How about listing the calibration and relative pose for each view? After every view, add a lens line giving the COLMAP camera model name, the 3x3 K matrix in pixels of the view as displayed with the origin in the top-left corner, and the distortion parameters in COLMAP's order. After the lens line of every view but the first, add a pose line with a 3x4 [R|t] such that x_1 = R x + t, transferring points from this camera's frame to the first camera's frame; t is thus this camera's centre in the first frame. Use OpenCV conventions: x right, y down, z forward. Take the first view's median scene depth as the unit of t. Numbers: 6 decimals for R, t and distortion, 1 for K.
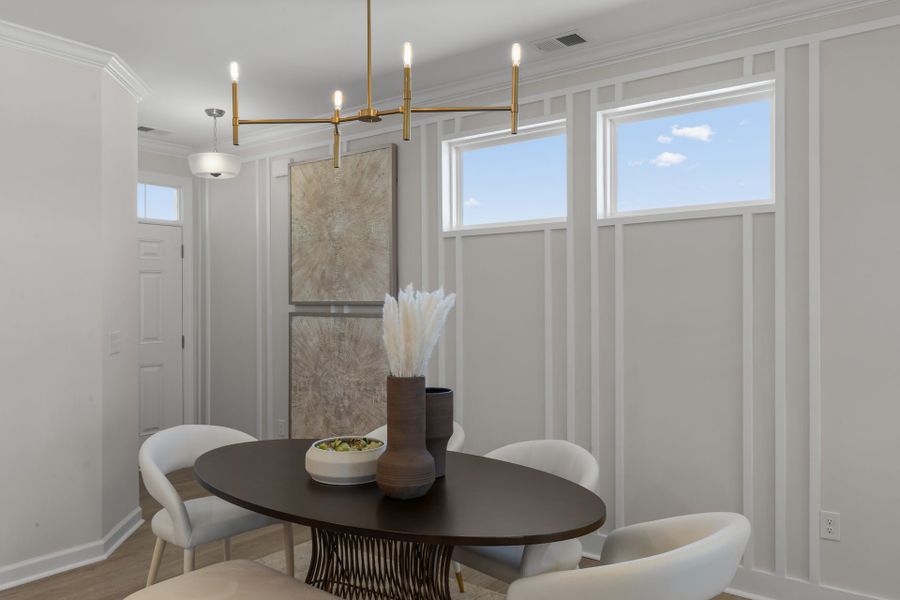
lens RADIAL K [[683.0, 0, 452.4], [0, 683.0, 299.0], [0, 0, 1]] dist [-0.001840, -0.005640]
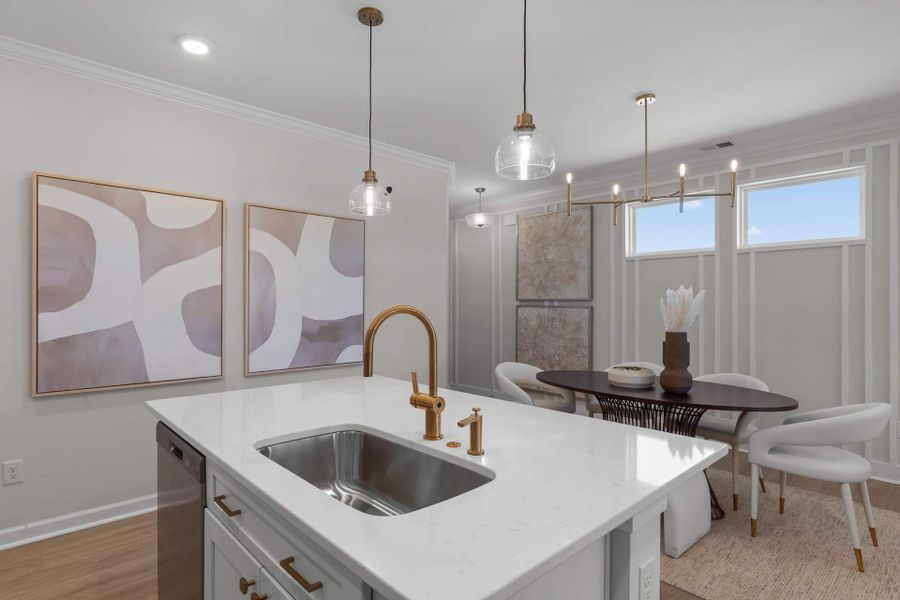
lens RADIAL K [[479.8, 0, 447.7], [0, 479.8, 309.5], [0, 0, 1]] dist [-0.006737, 0.001135]
pose [[0.985594, 0.005514, -0.169038, -0.221708], [-0.002937, 0.999876, 0.015491, 0.013158], [0.169103, -0.014771, 0.985488, -0.223507]]
